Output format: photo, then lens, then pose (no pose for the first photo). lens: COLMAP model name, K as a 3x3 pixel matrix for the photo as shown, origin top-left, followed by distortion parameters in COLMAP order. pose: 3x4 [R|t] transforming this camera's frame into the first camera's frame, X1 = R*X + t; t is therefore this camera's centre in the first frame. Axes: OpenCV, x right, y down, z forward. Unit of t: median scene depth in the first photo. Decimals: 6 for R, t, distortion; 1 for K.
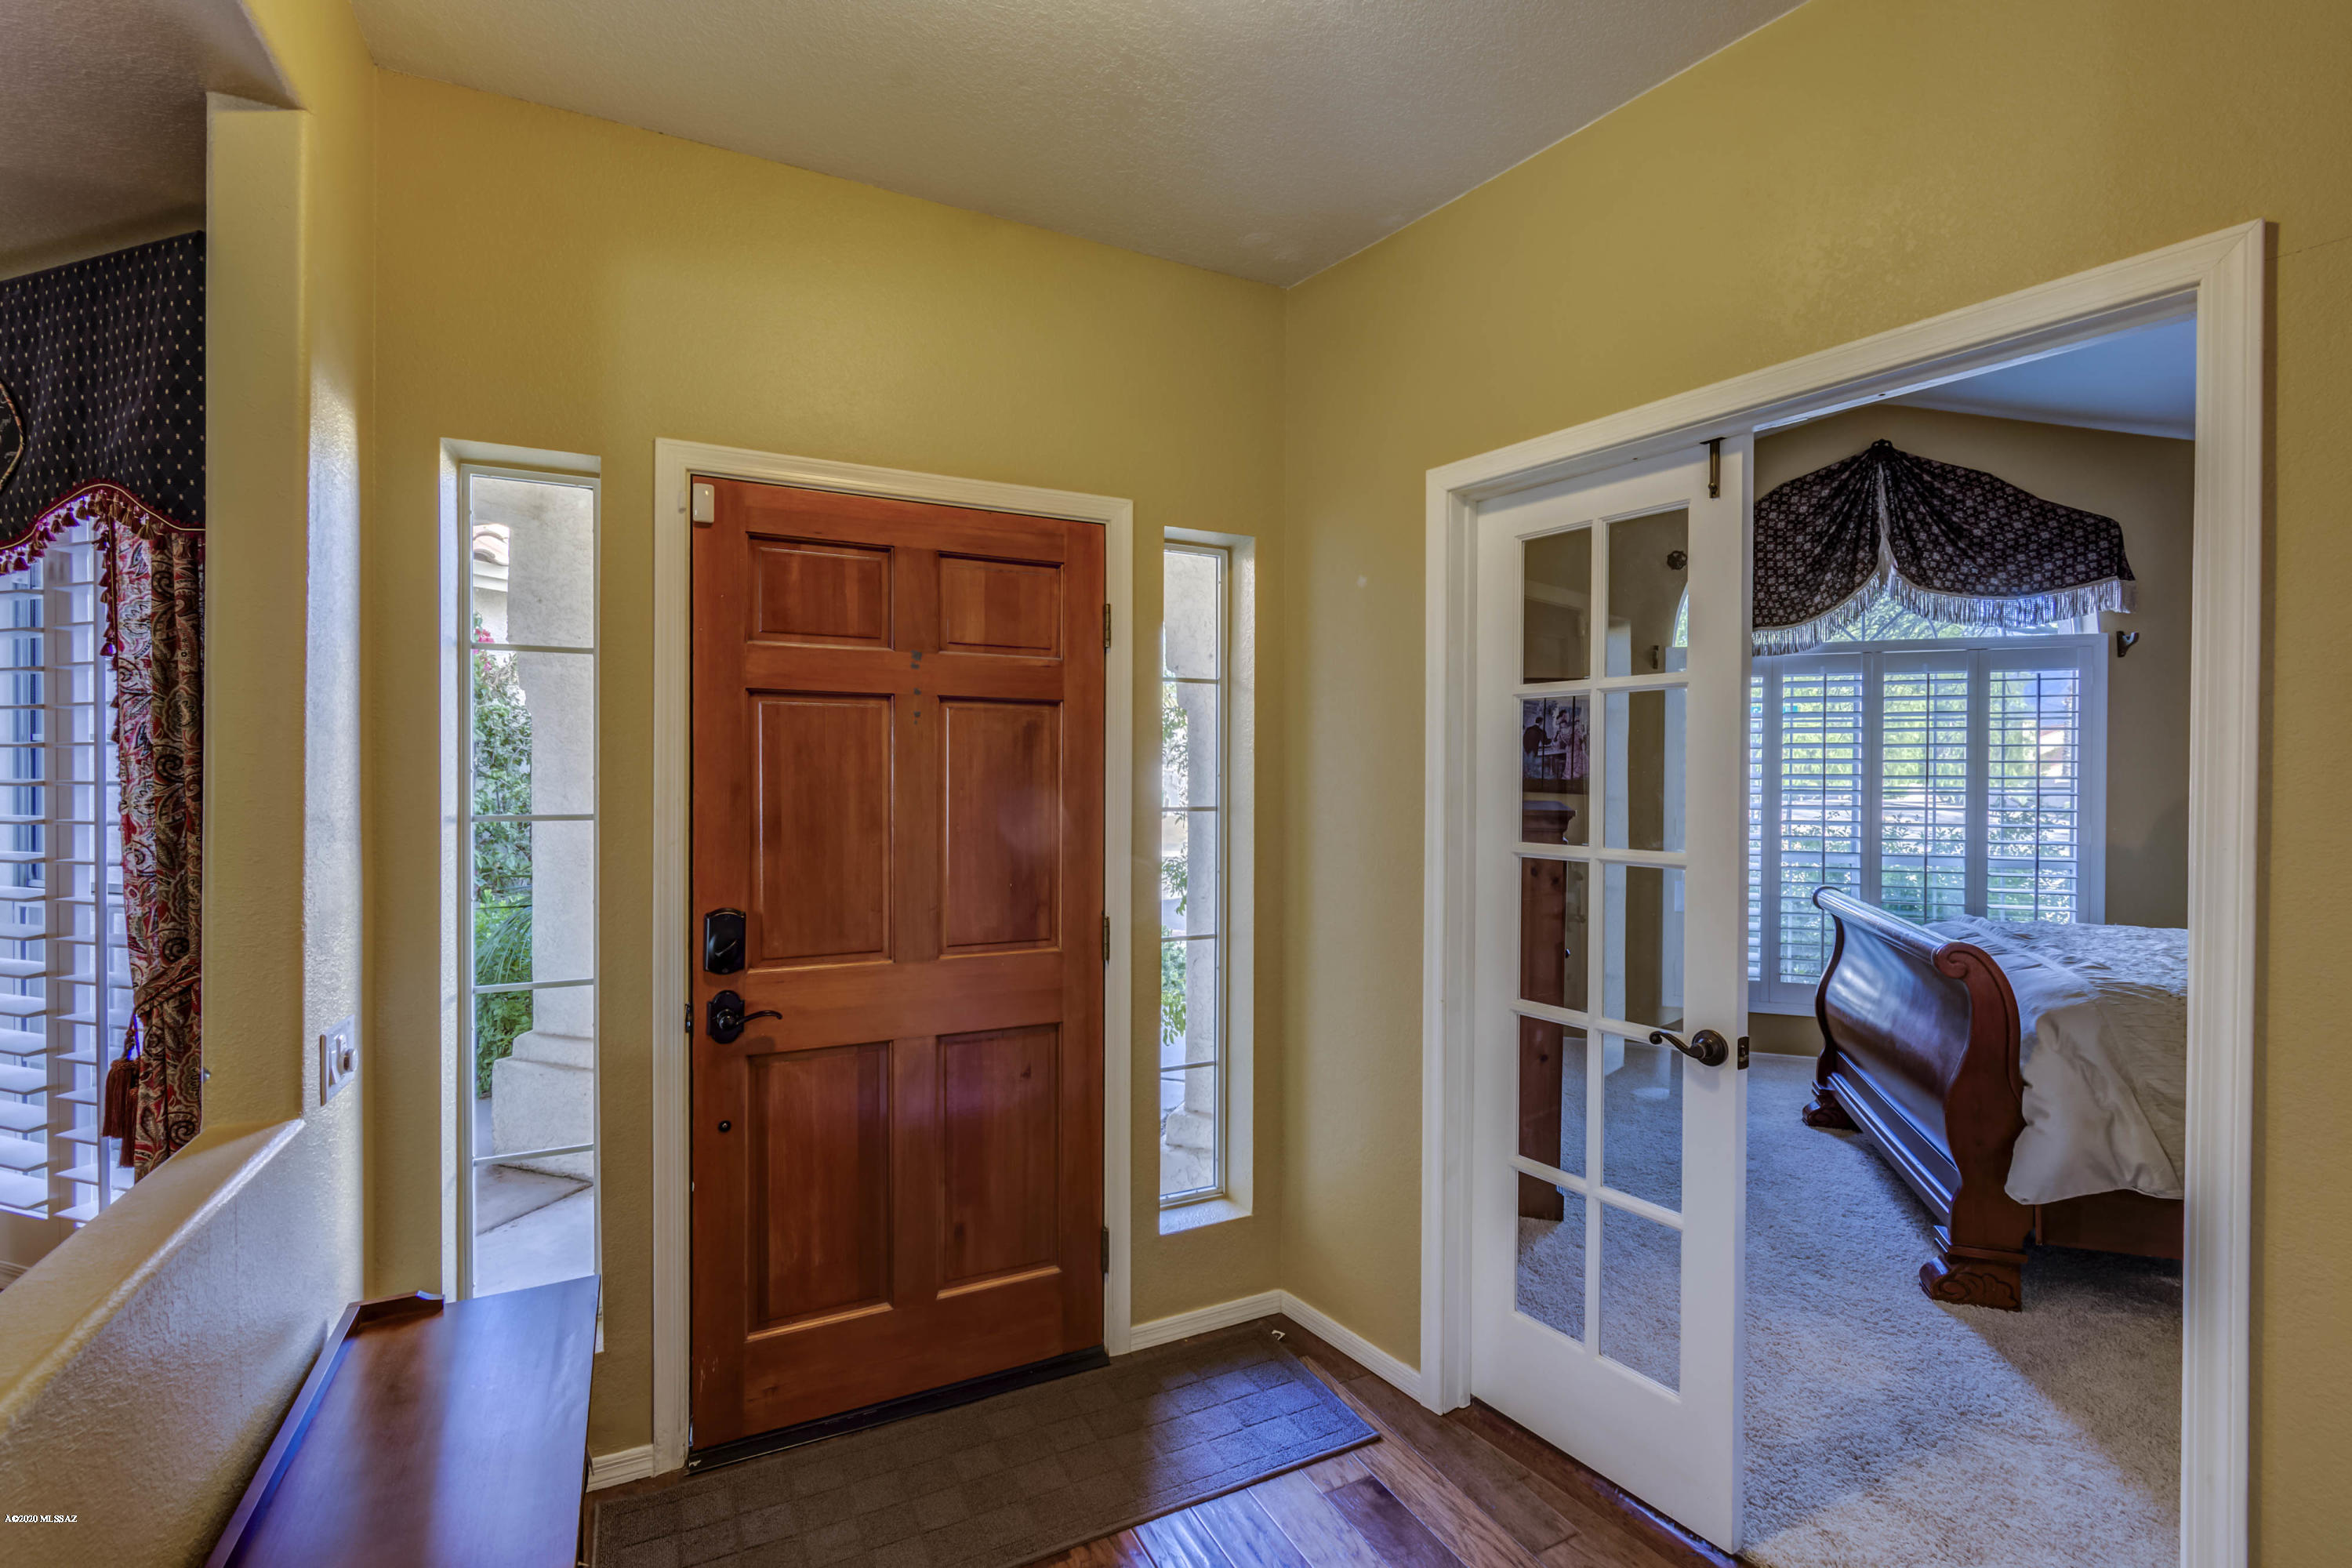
lens RADIAL K [[1058.5, 0, 1187.2], [0, 1058.5, 790.5], [0, 0, 1]] dist [-0.000440, 0.001521]
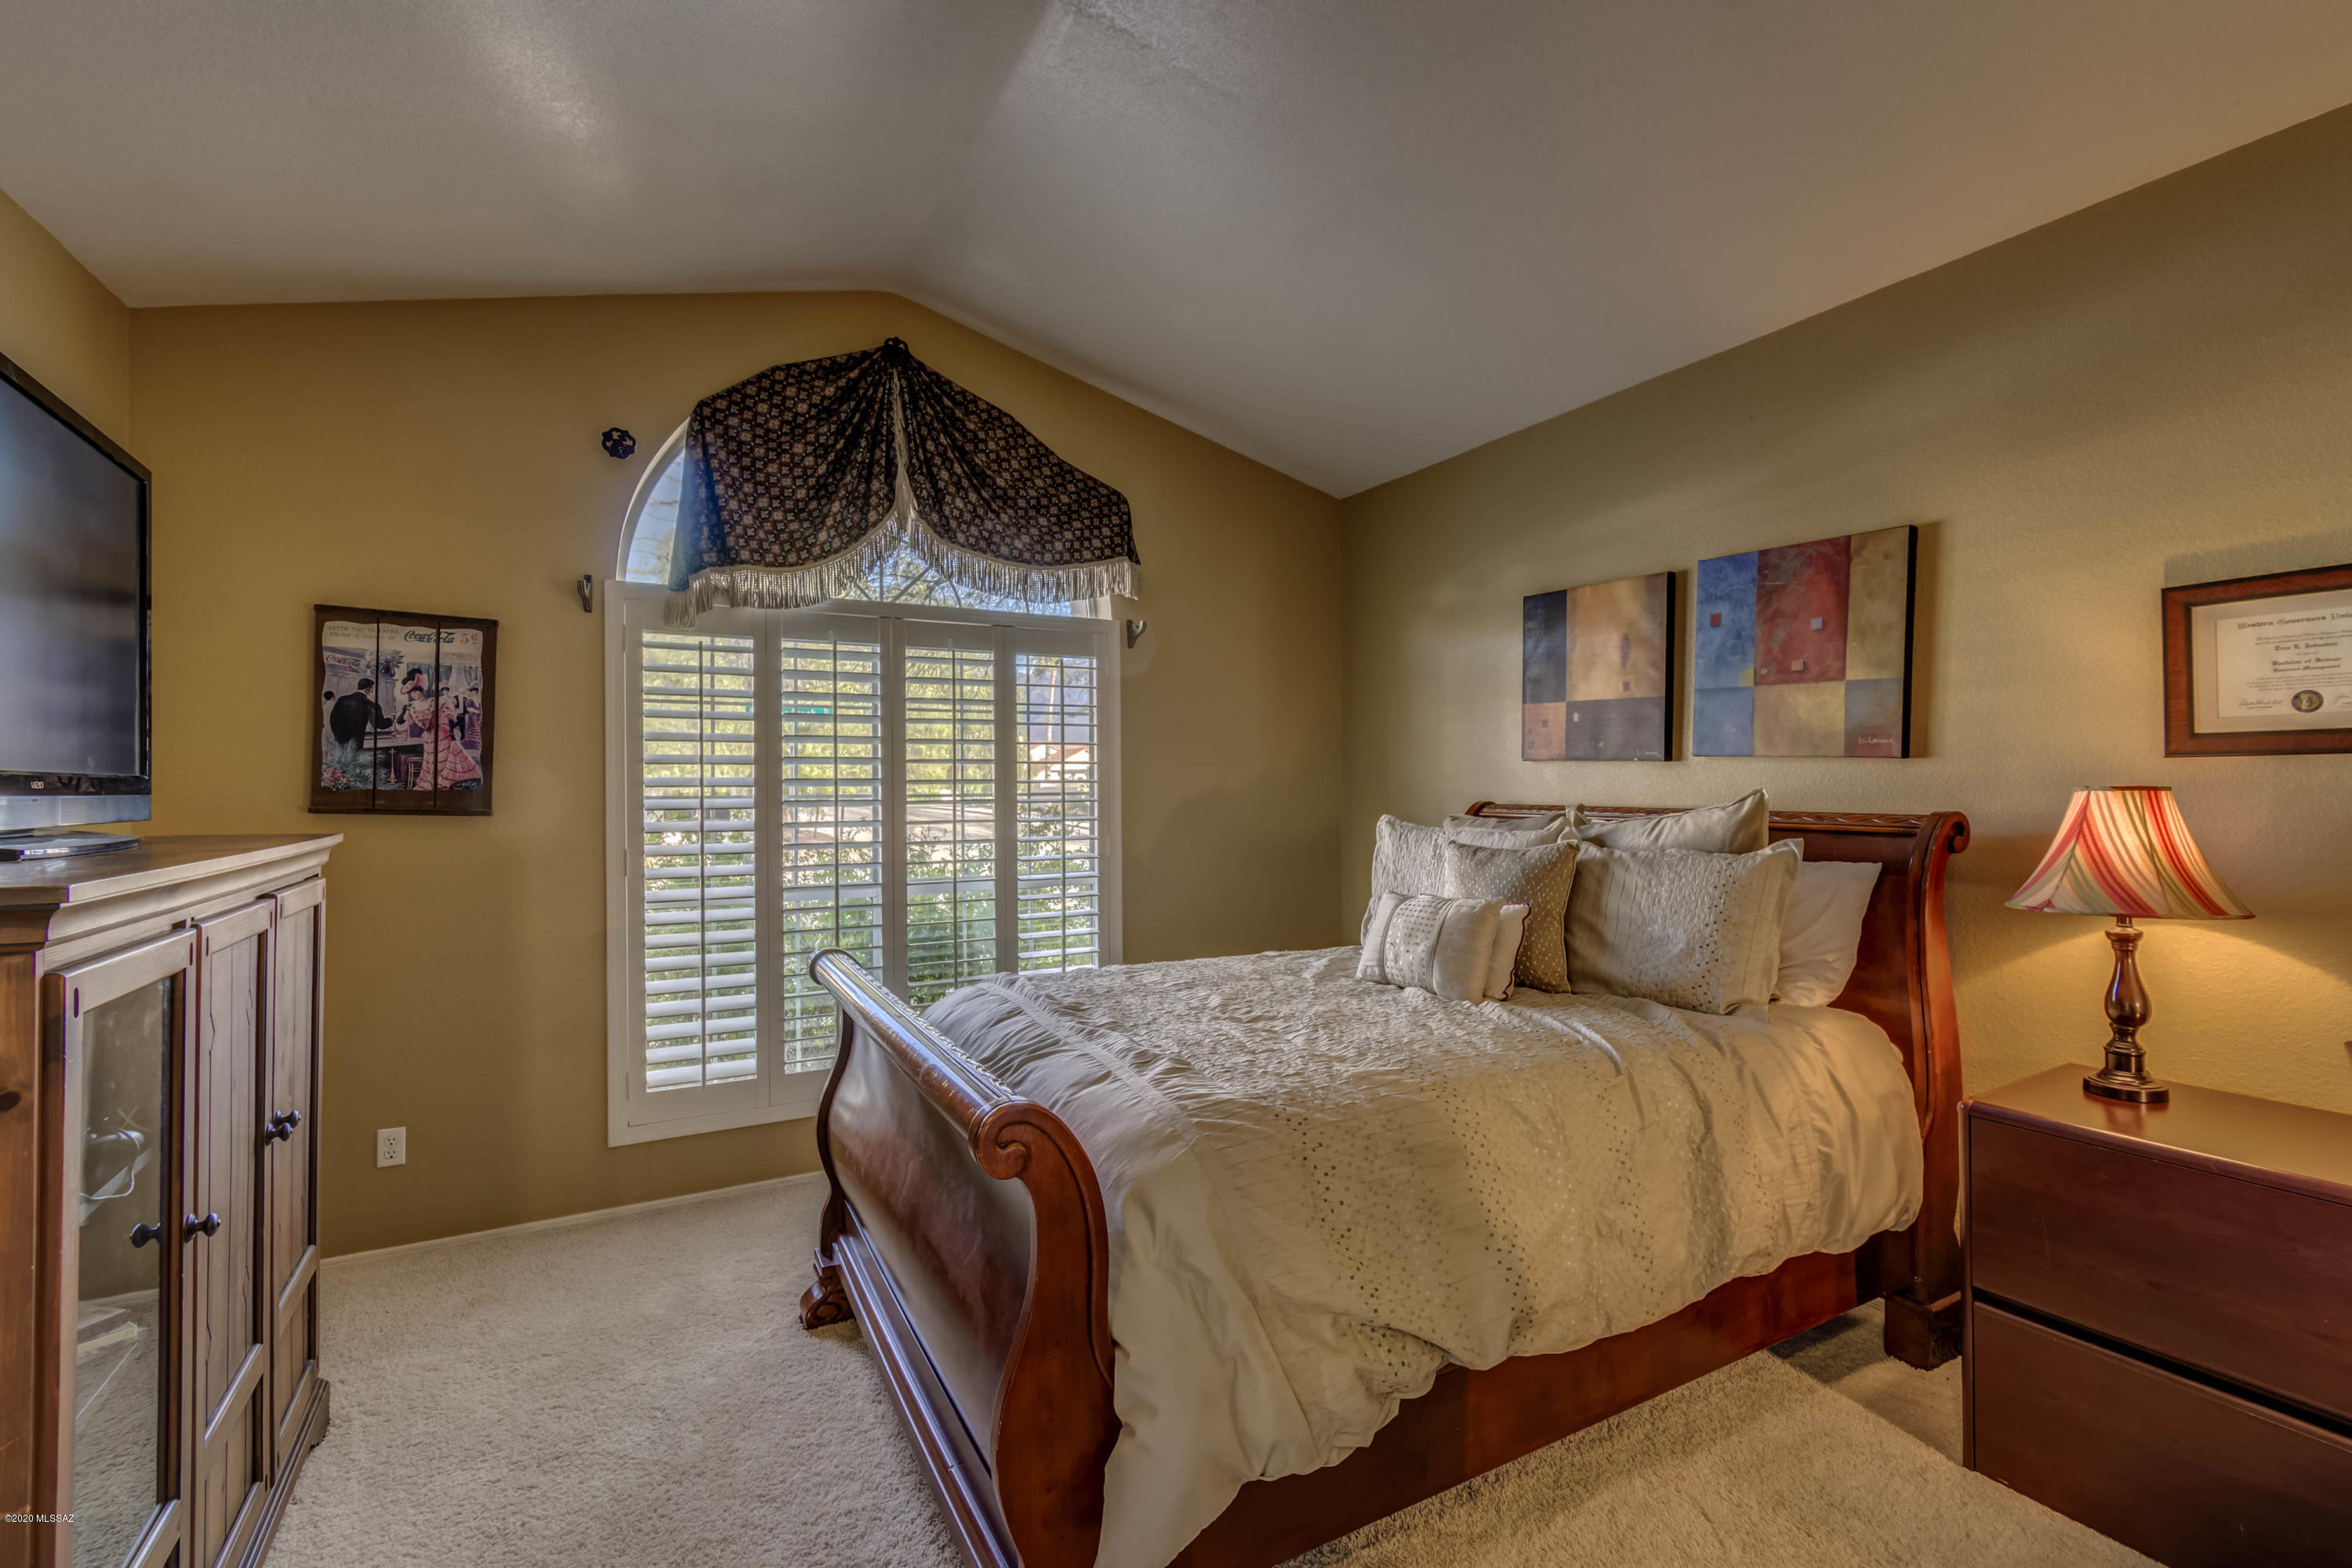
lens RADIAL K [[1058.5, 0, 1185.4], [0, 1058.5, 779.9], [0, 0, 1]] dist [-0.000440, 0.001521]
pose [[0.680322, -0.007095, 0.732879, 0.236870], [0.019057, 0.999786, -0.008012, -0.004090], [-0.732666, 0.019417, 0.680312, 0.335754]]
